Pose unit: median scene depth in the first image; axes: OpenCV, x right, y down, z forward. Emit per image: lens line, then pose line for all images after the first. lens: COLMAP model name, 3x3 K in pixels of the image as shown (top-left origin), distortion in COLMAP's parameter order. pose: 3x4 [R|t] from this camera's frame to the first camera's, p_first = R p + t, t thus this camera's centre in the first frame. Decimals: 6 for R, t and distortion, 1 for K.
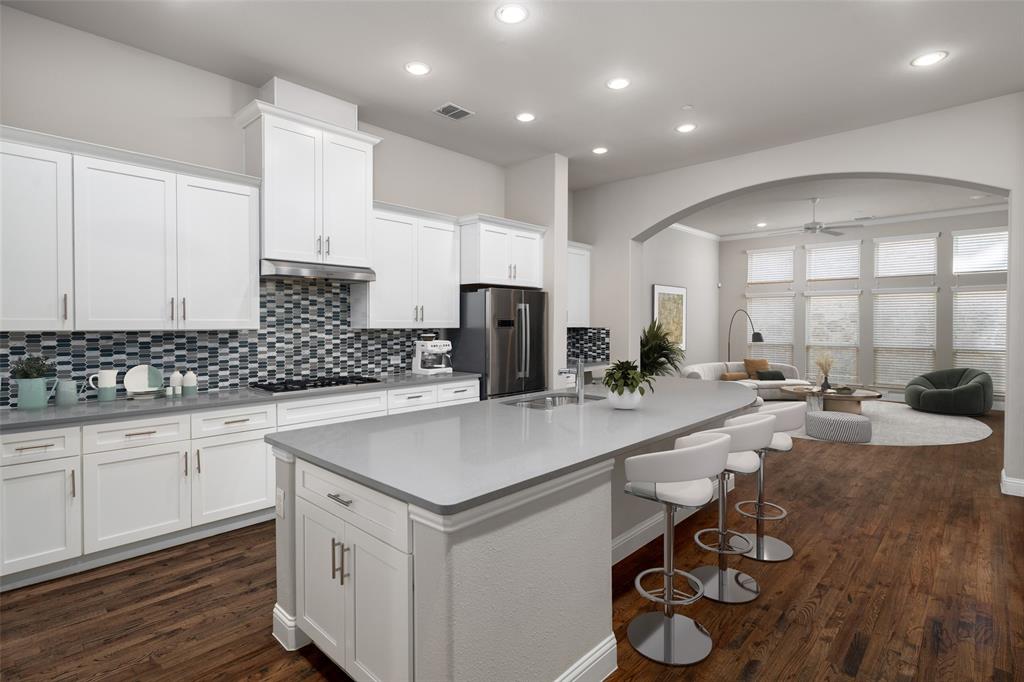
lens RADIAL K [[507.1, 0, 510.9], [0, 507.1, 331.3], [0, 0, 1]] dist [-0.005640, -0.001560]
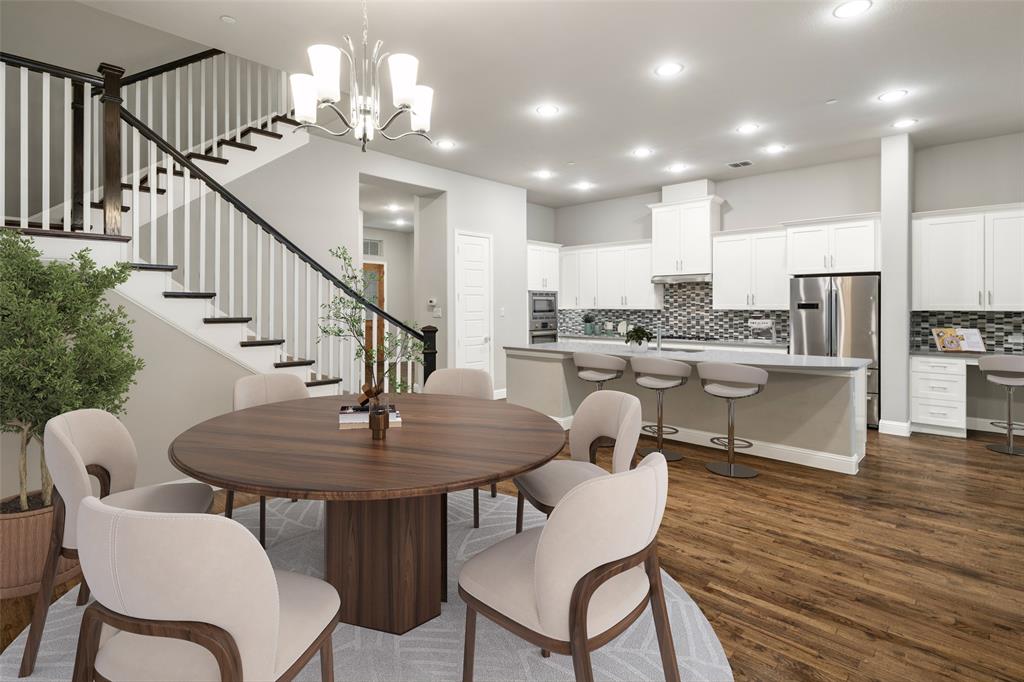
lens RADIAL K [[507.1, 0, 506.0], [0, 507.1, 308.4], [0, 0, 1]] dist [-0.005640, -0.001560]
pose [[0.002943, 0.004444, -0.999986, 1.456518], [-0.014794, 0.999881, 0.004400, -0.006495], [0.999886, 0.014781, 0.003008, 0.330016]]
